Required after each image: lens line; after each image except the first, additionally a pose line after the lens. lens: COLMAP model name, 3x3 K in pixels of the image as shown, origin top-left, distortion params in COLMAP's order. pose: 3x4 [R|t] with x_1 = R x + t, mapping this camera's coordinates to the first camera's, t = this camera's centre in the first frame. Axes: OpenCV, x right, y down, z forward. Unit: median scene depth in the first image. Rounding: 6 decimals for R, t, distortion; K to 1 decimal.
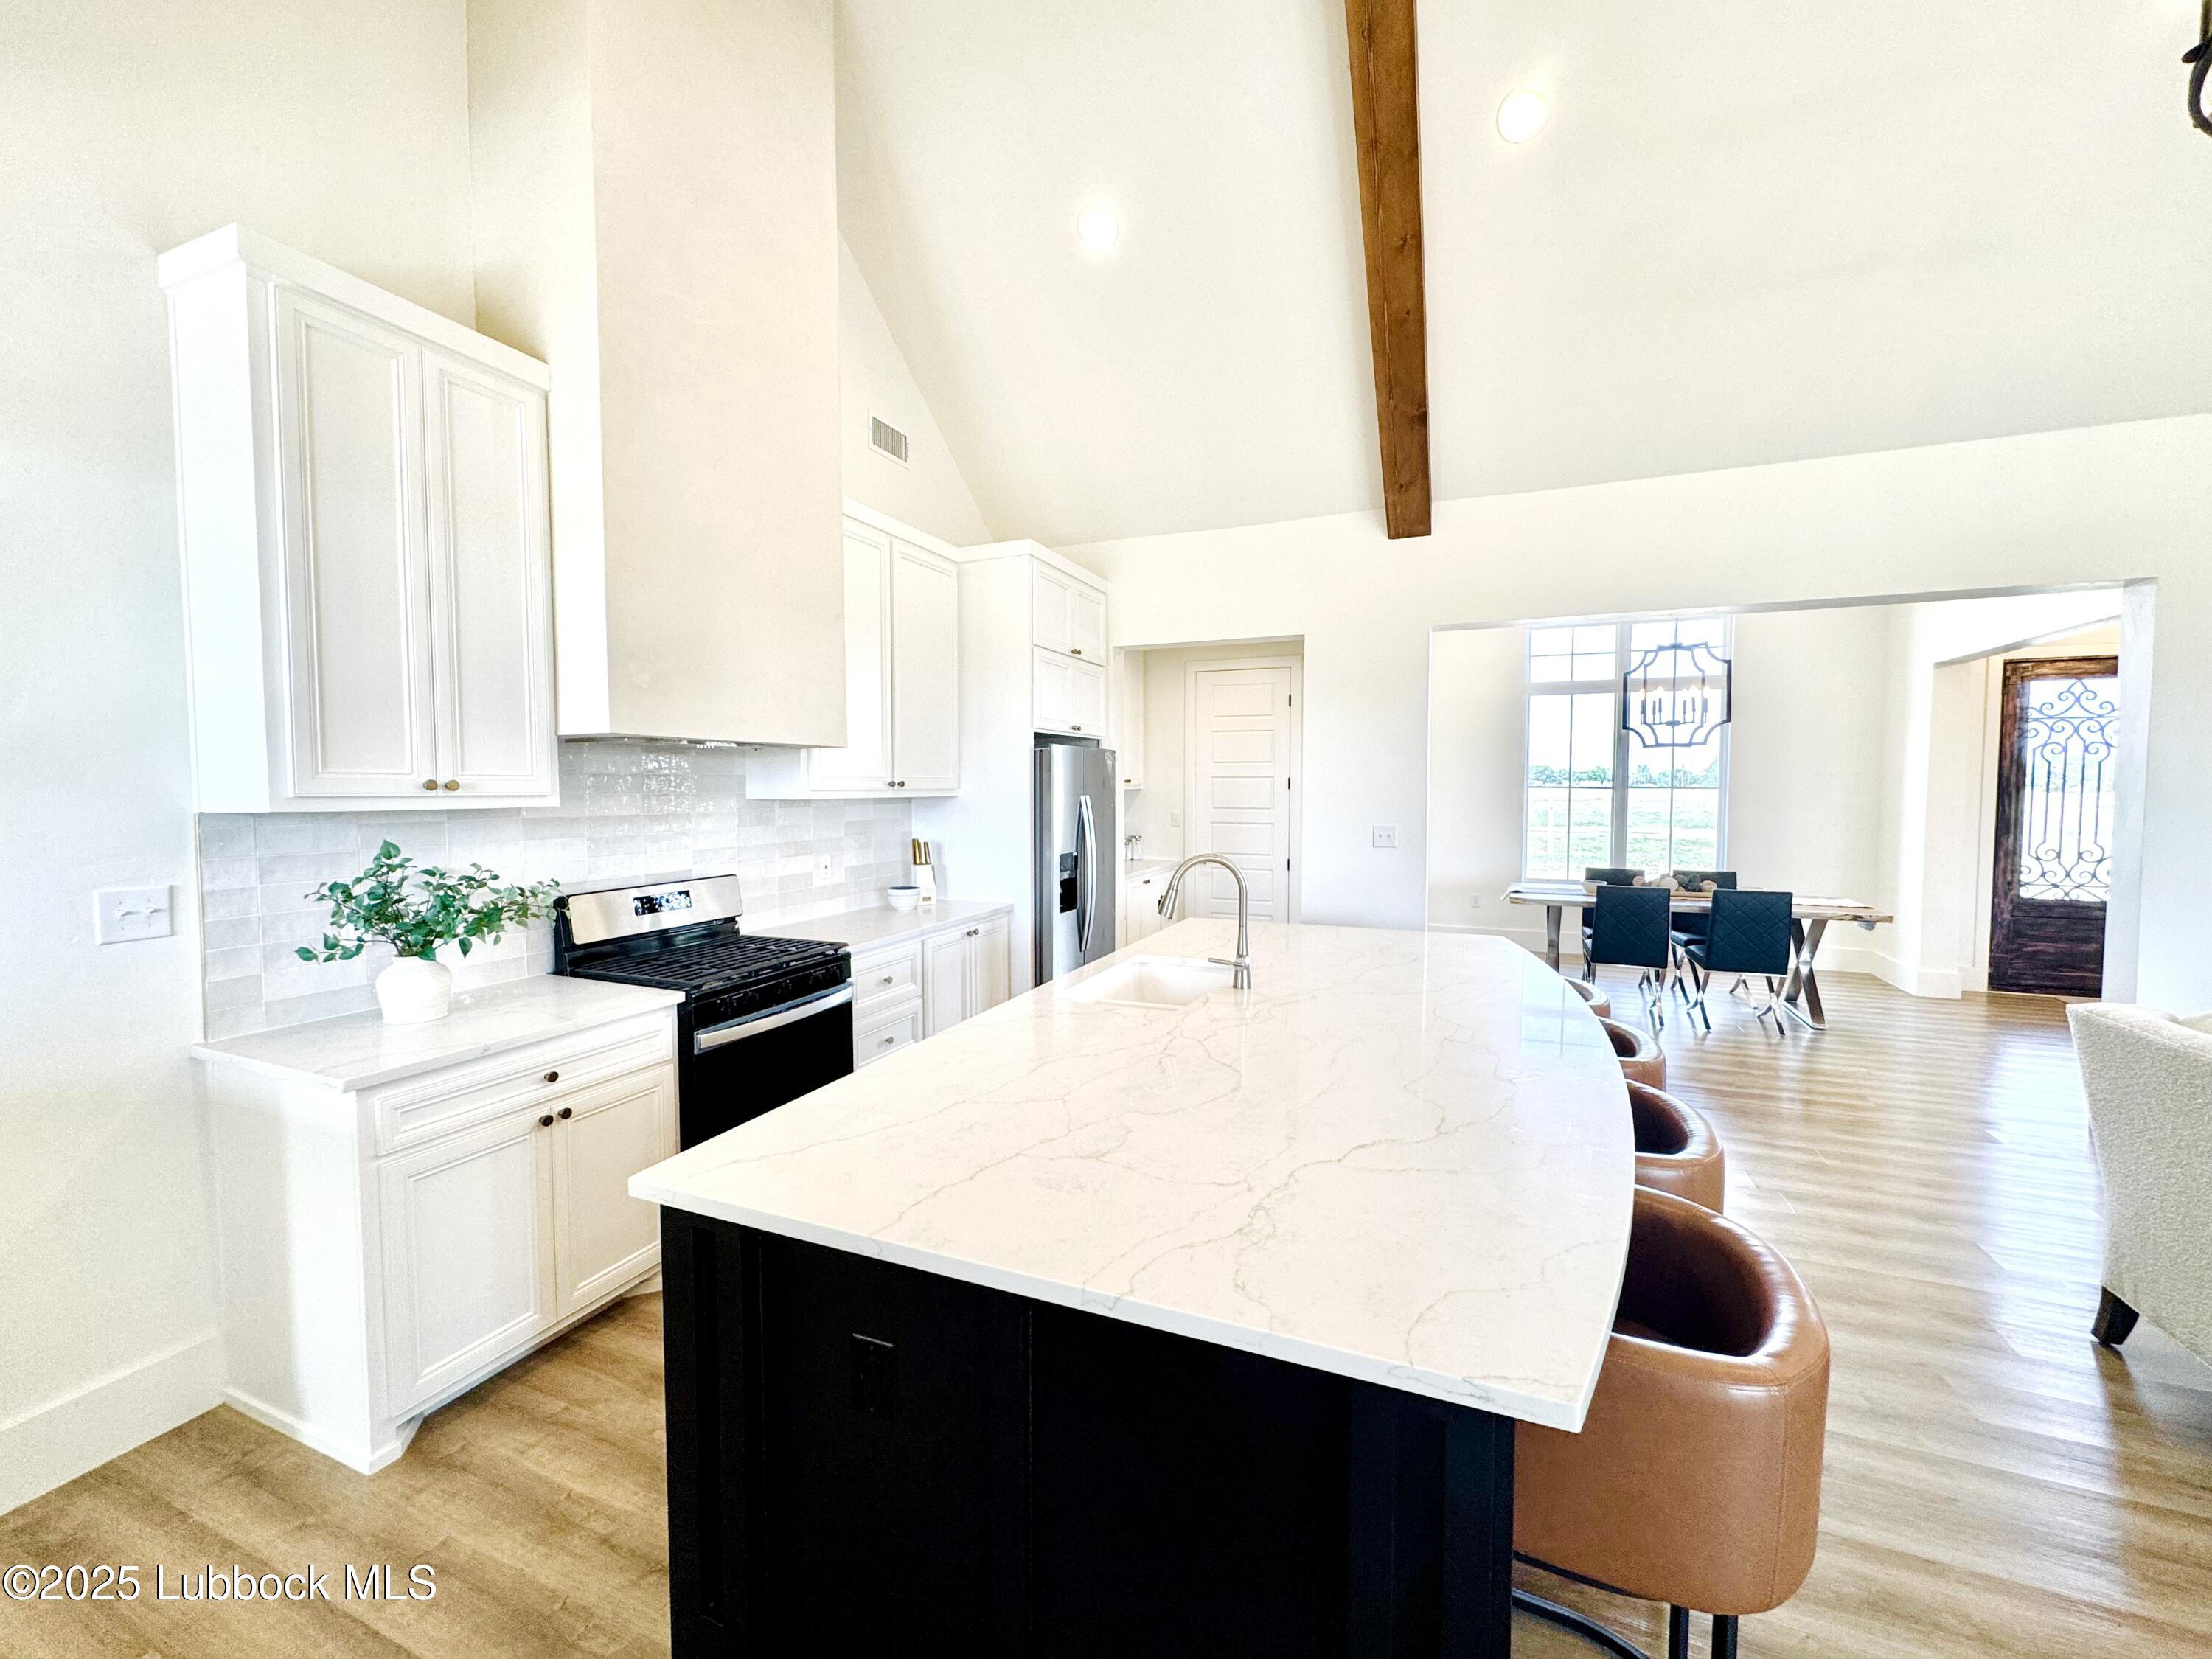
lens RADIAL K [[887.3, 0, 1104.8], [0, 887.3, 831.1], [0, 0, 1]] dist [-0.003076, -0.000095]
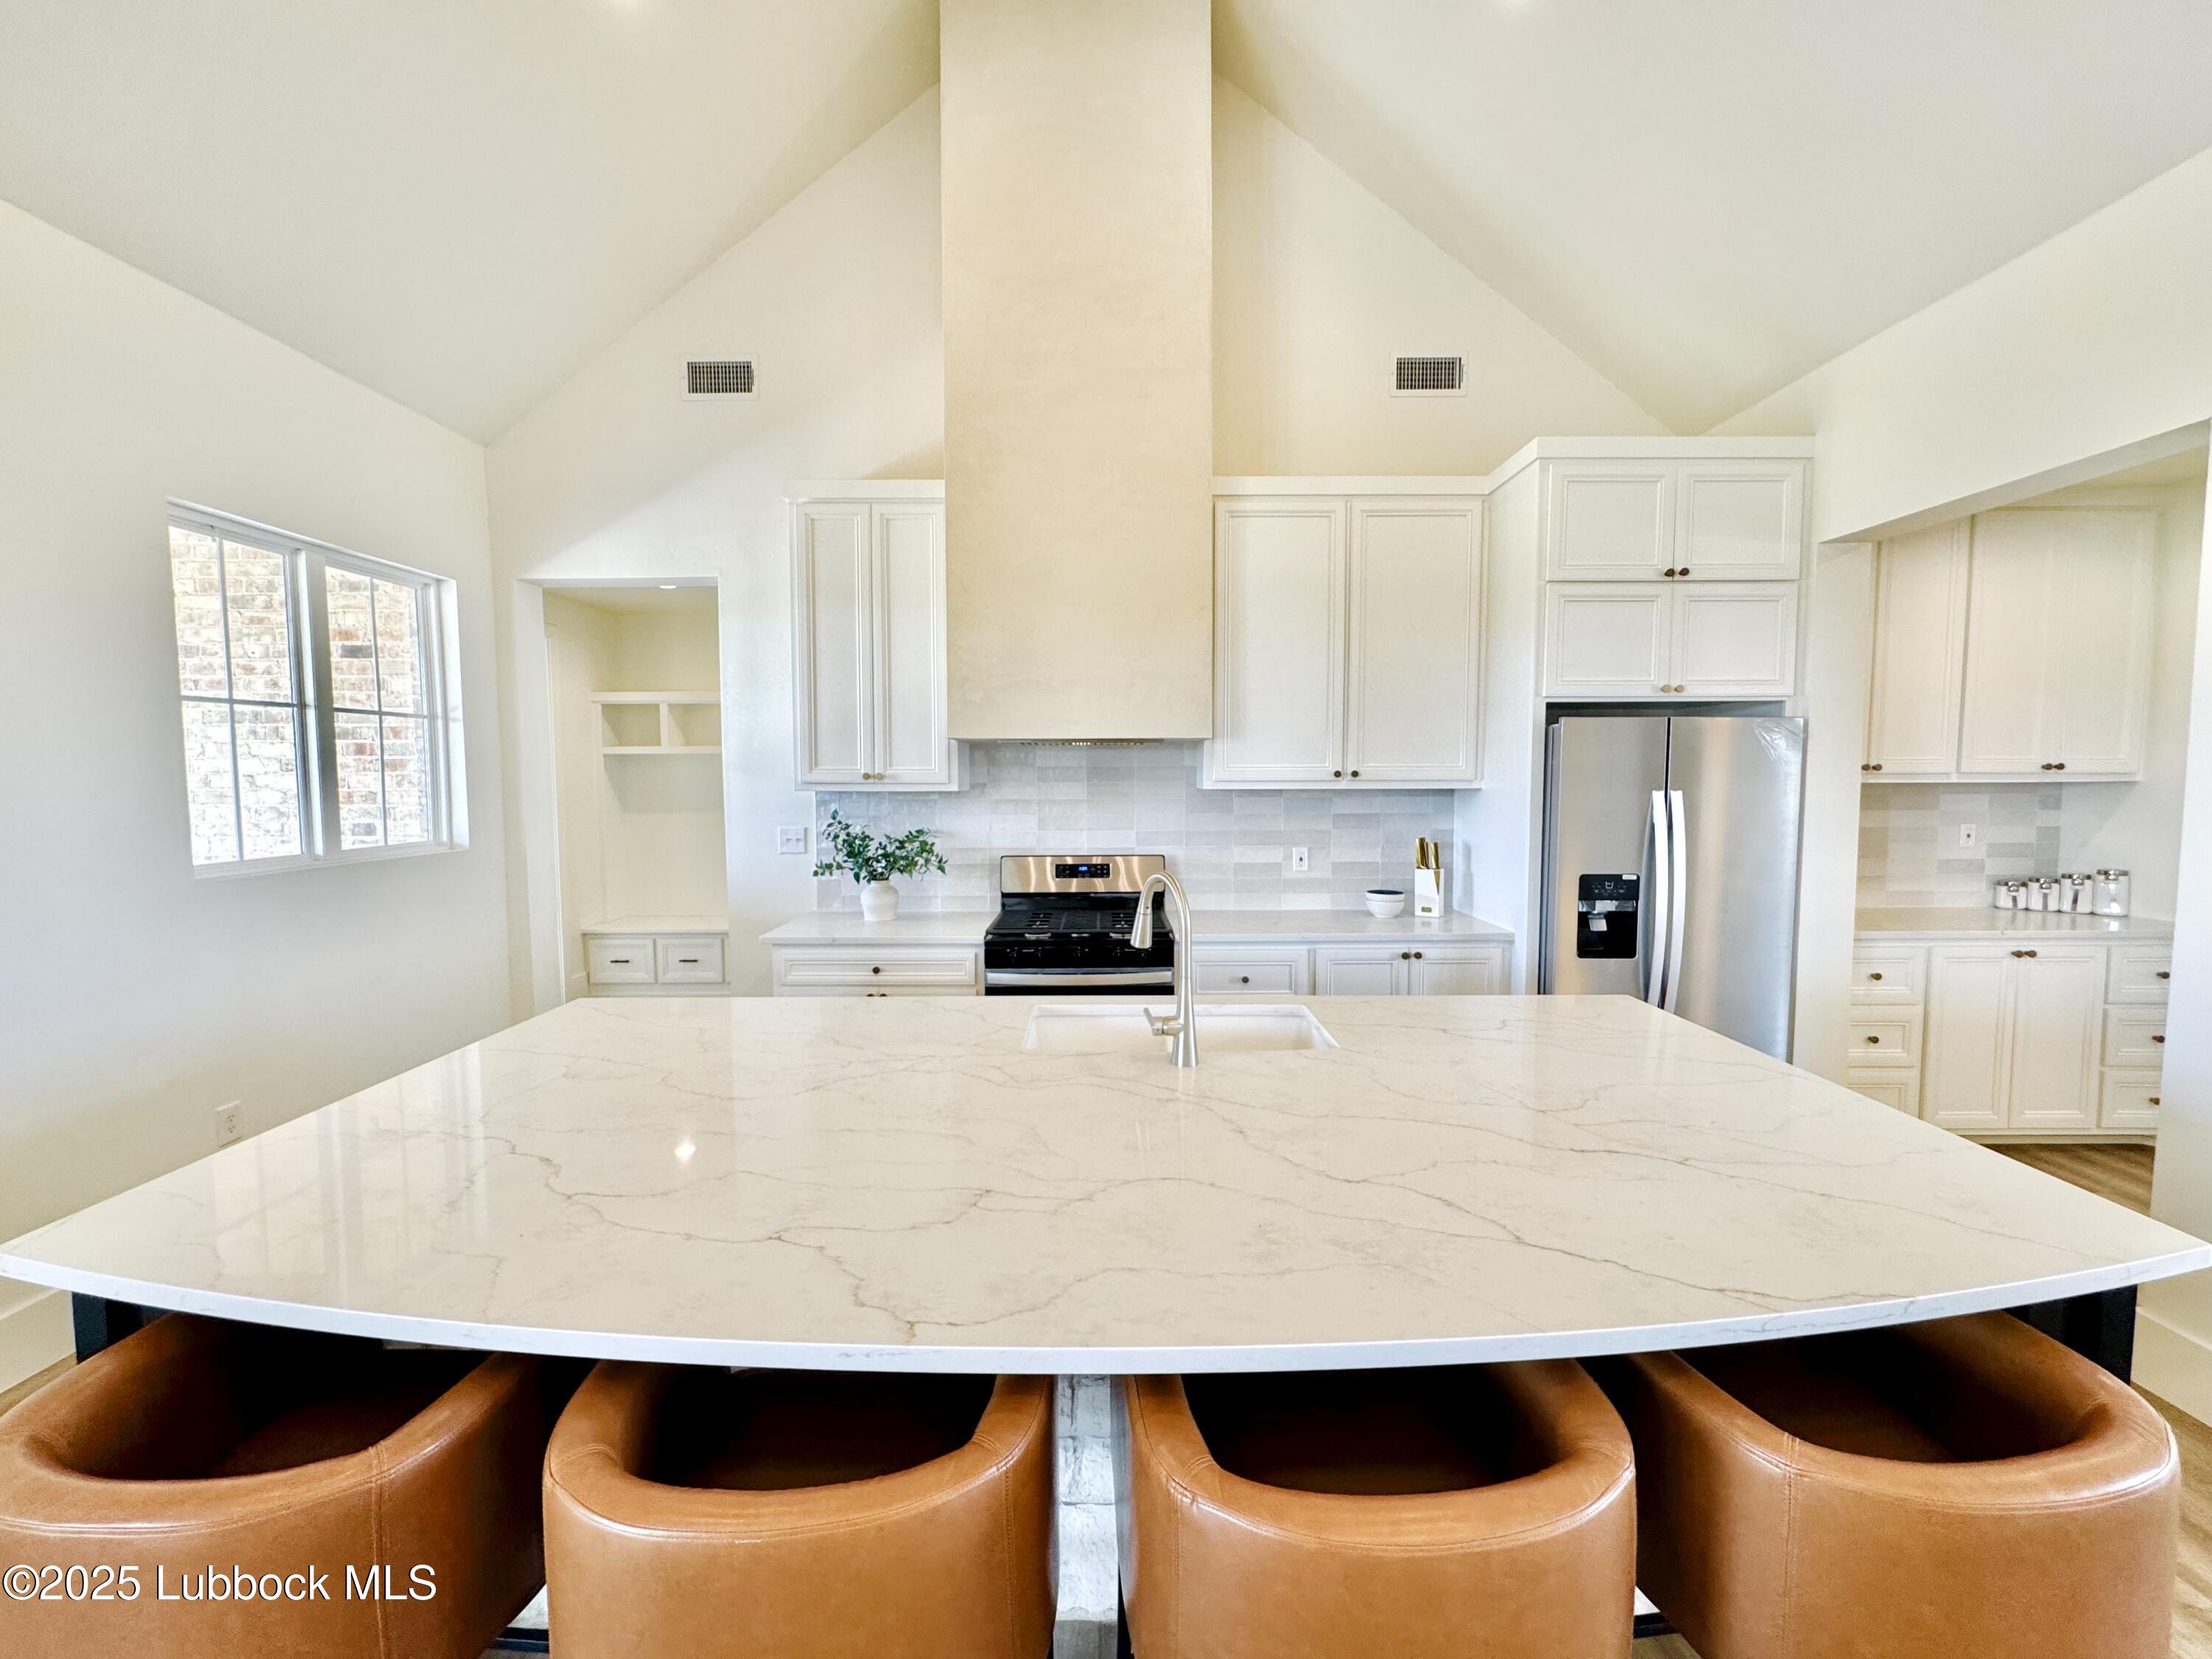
lens RADIAL K [[887.3, 0, 1104.8], [0, 887.3, 831.1], [0, 0, 1]] dist [-0.003076, -0.000095]
pose [[0.382379, 0.059547, -0.922085, 0.497707], [-0.045783, 0.997917, 0.045458, -0.024906], [0.922871, 0.024834, 0.384309, 0.425332]]
